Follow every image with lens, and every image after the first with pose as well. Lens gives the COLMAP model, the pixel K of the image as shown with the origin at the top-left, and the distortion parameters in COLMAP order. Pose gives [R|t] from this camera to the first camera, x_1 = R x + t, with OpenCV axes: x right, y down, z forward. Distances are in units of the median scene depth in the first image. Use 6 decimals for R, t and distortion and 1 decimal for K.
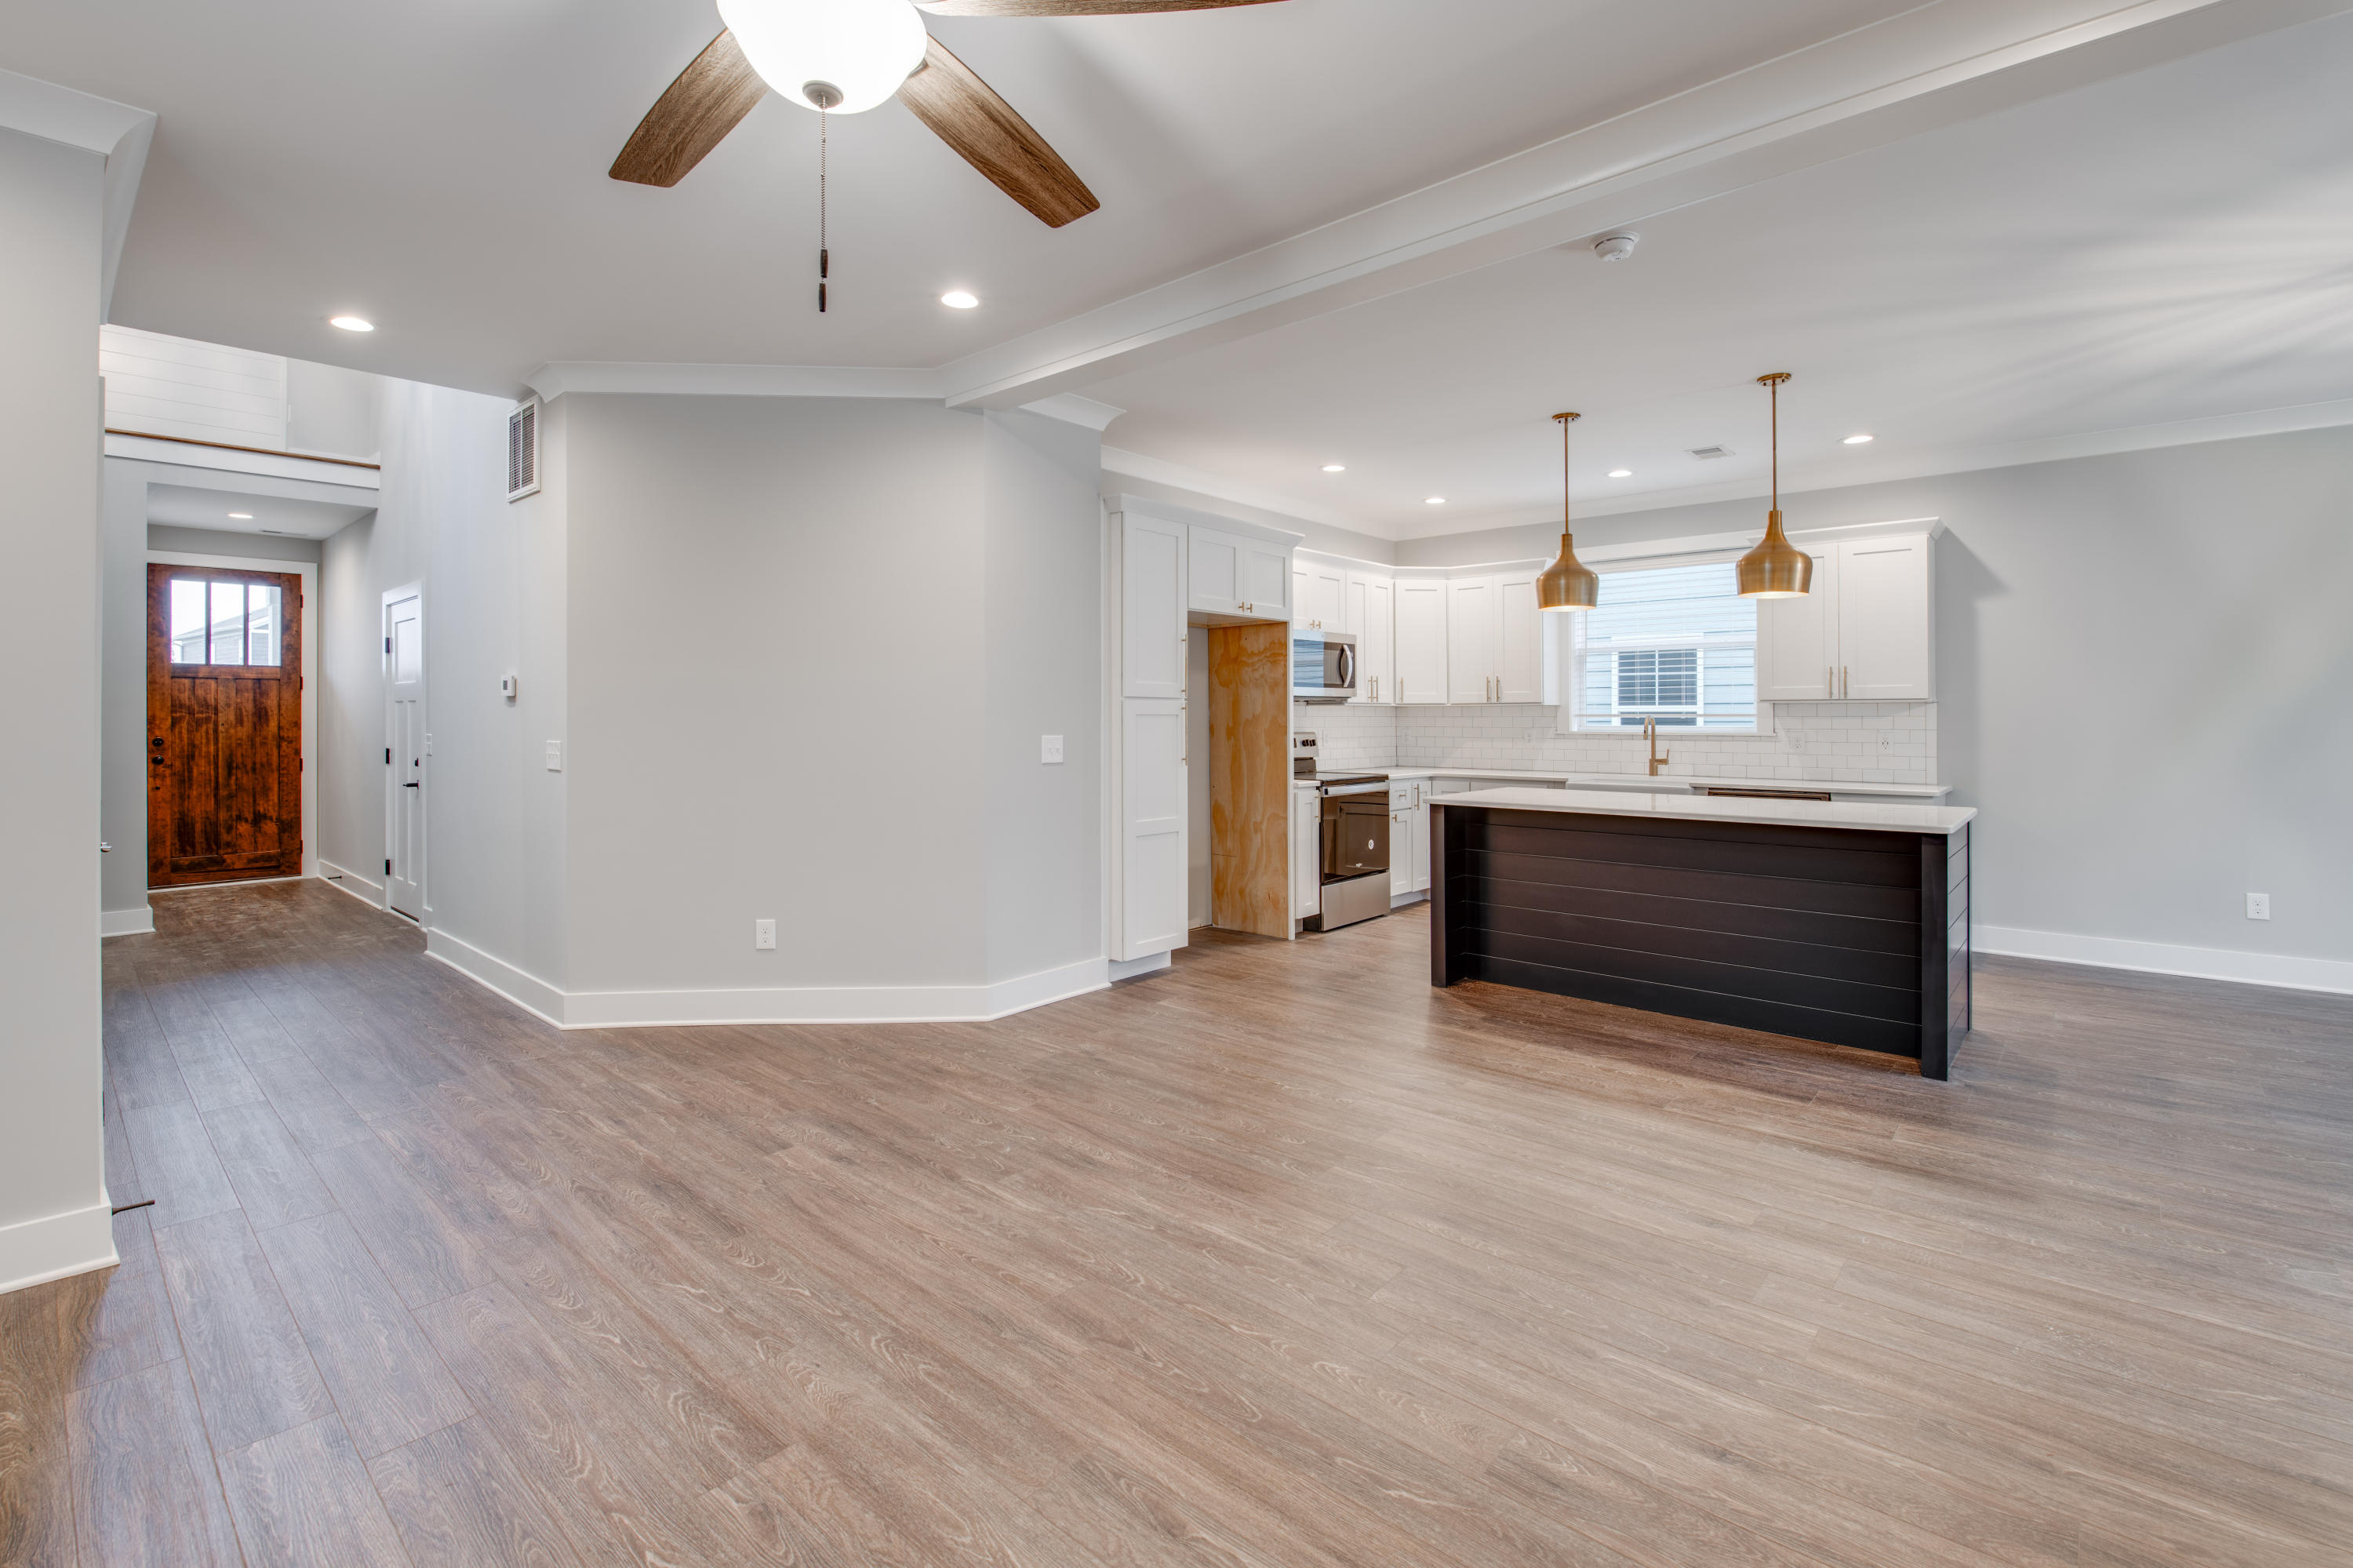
lens RADIAL K [[1053.3, 0, 1213.9], [0, 1053.3, 730.6], [0, 0, 1]] dist [0.002106, -0.002922]
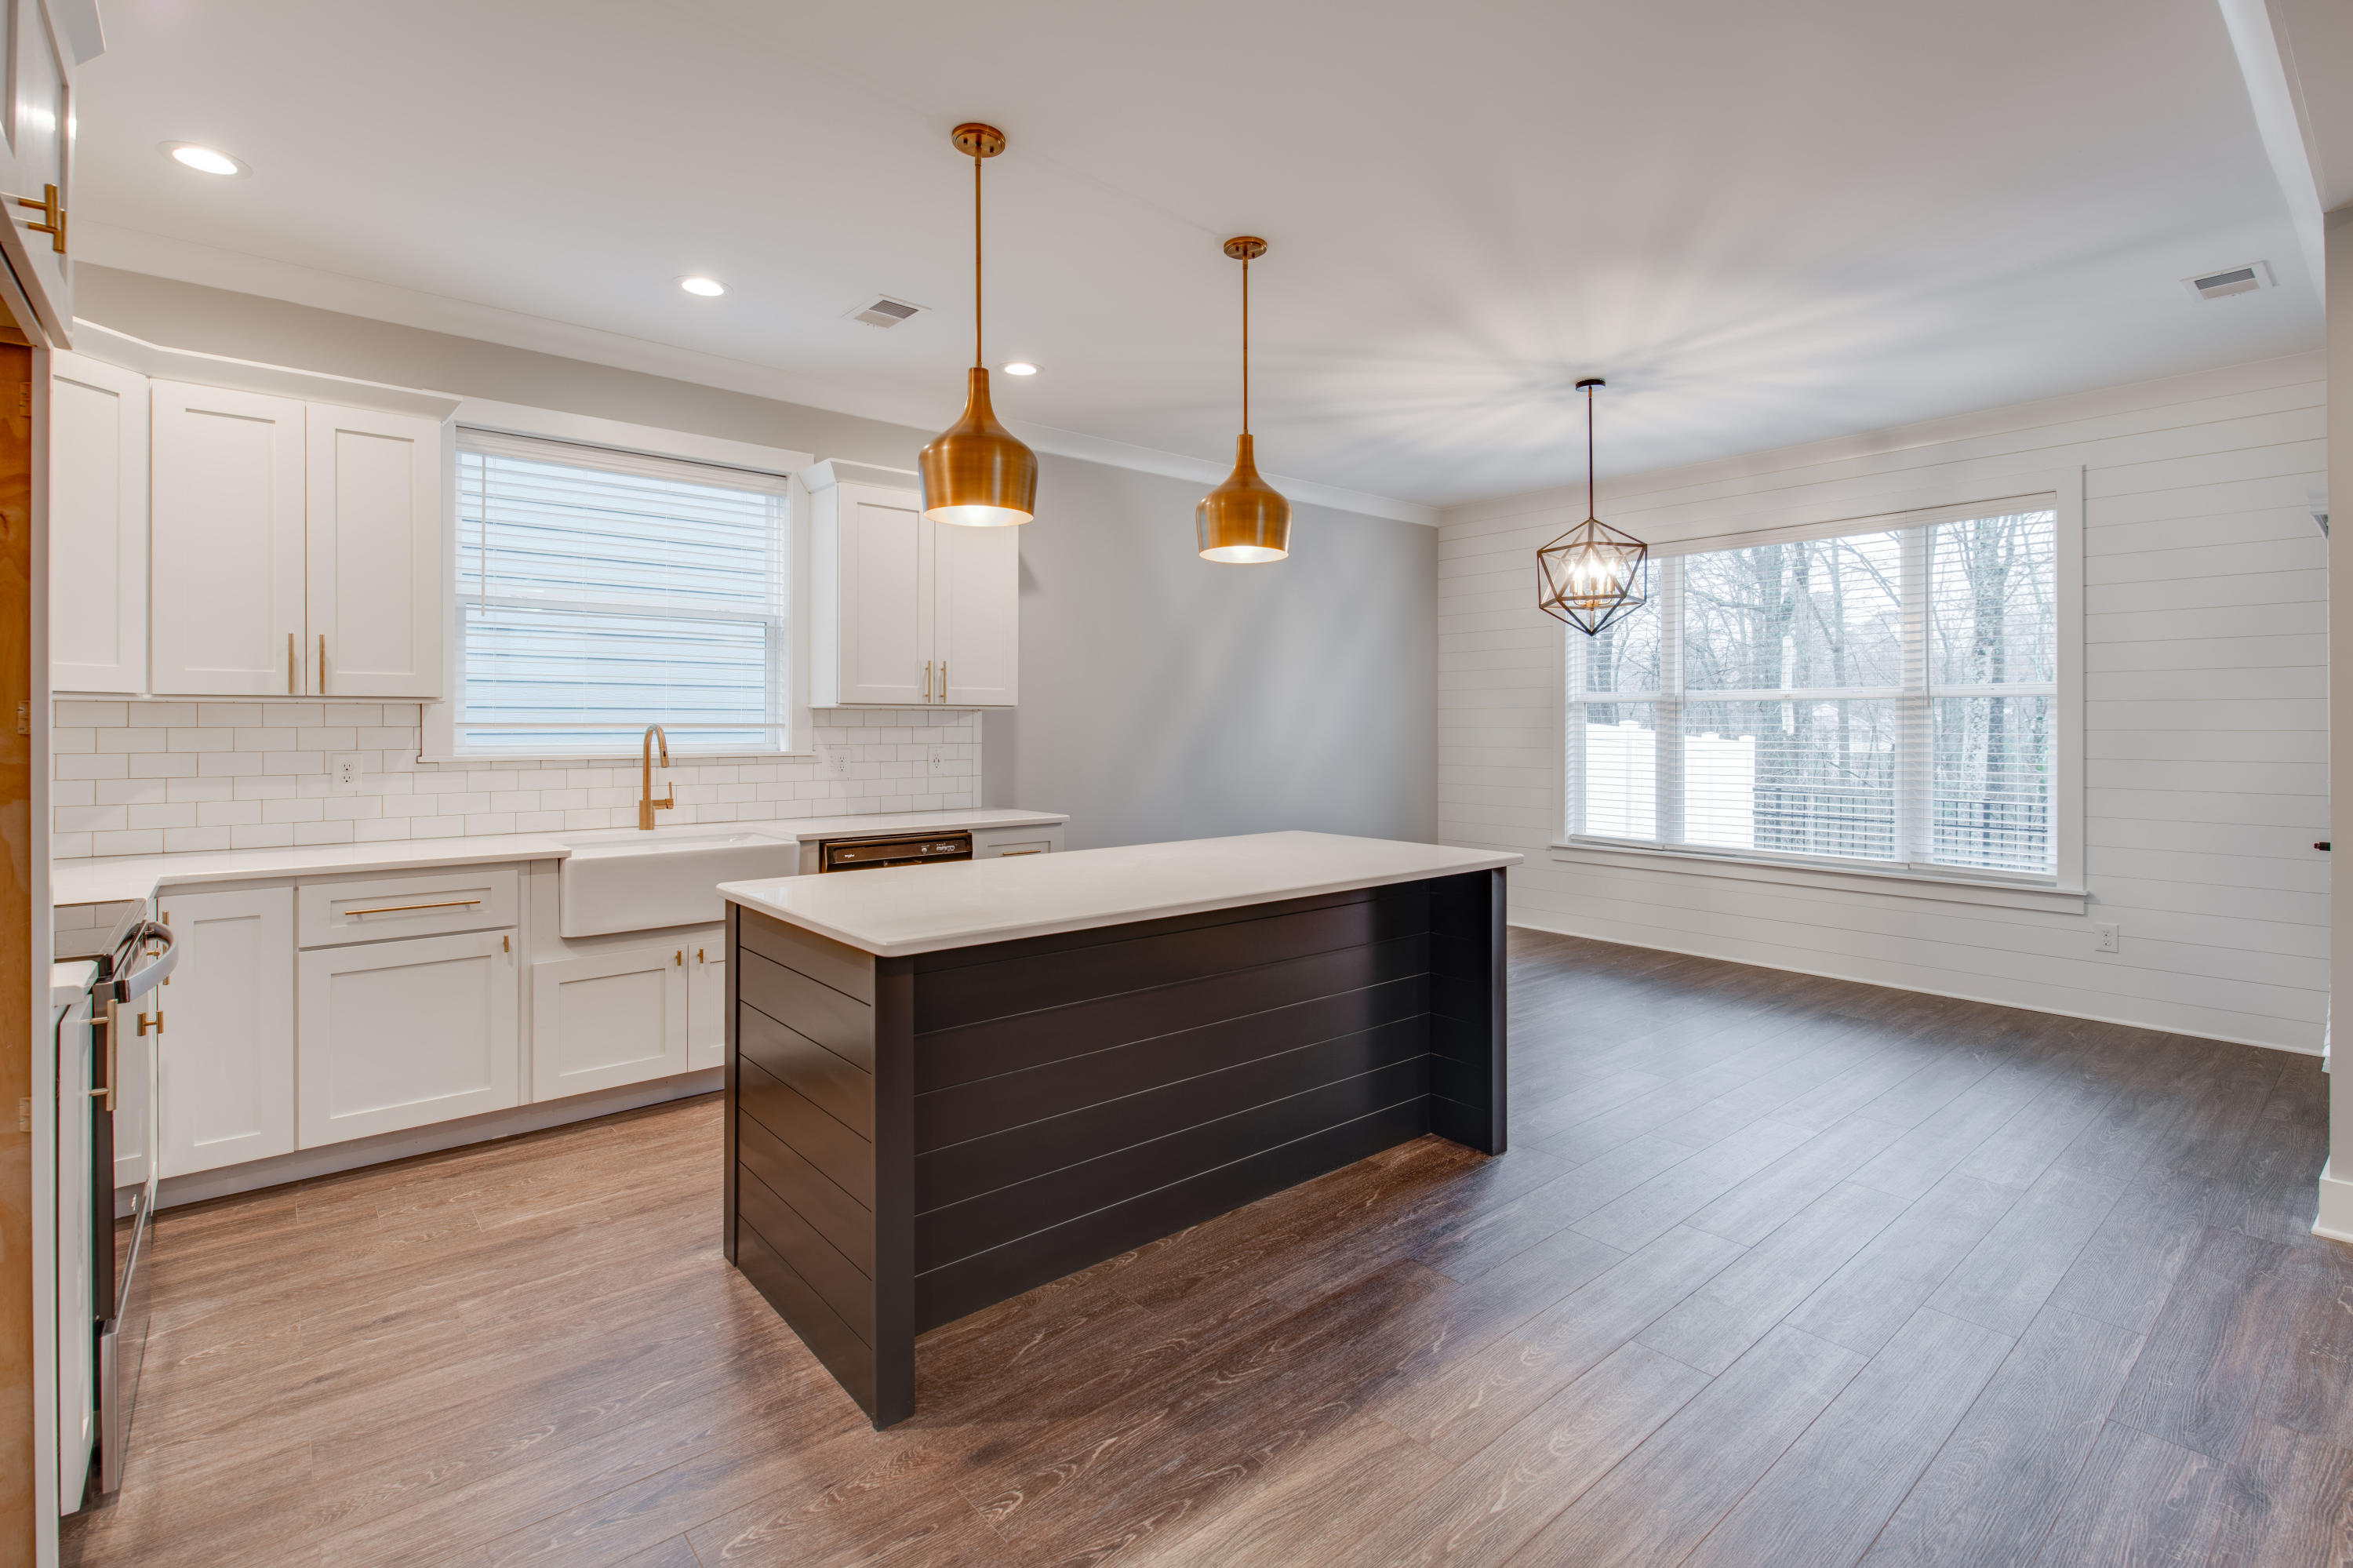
lens RADIAL K [[1053.3, 0, 1167.3], [0, 1053.3, 741.7], [0, 0, 1]] dist [0.002106, -0.002922]
pose [[0.171031, -0.013536, 0.985173, -0.118875], [0.012756, 0.999852, 0.011523, -0.009348], [-0.985183, 0.010596, 0.171179, 0.671518]]
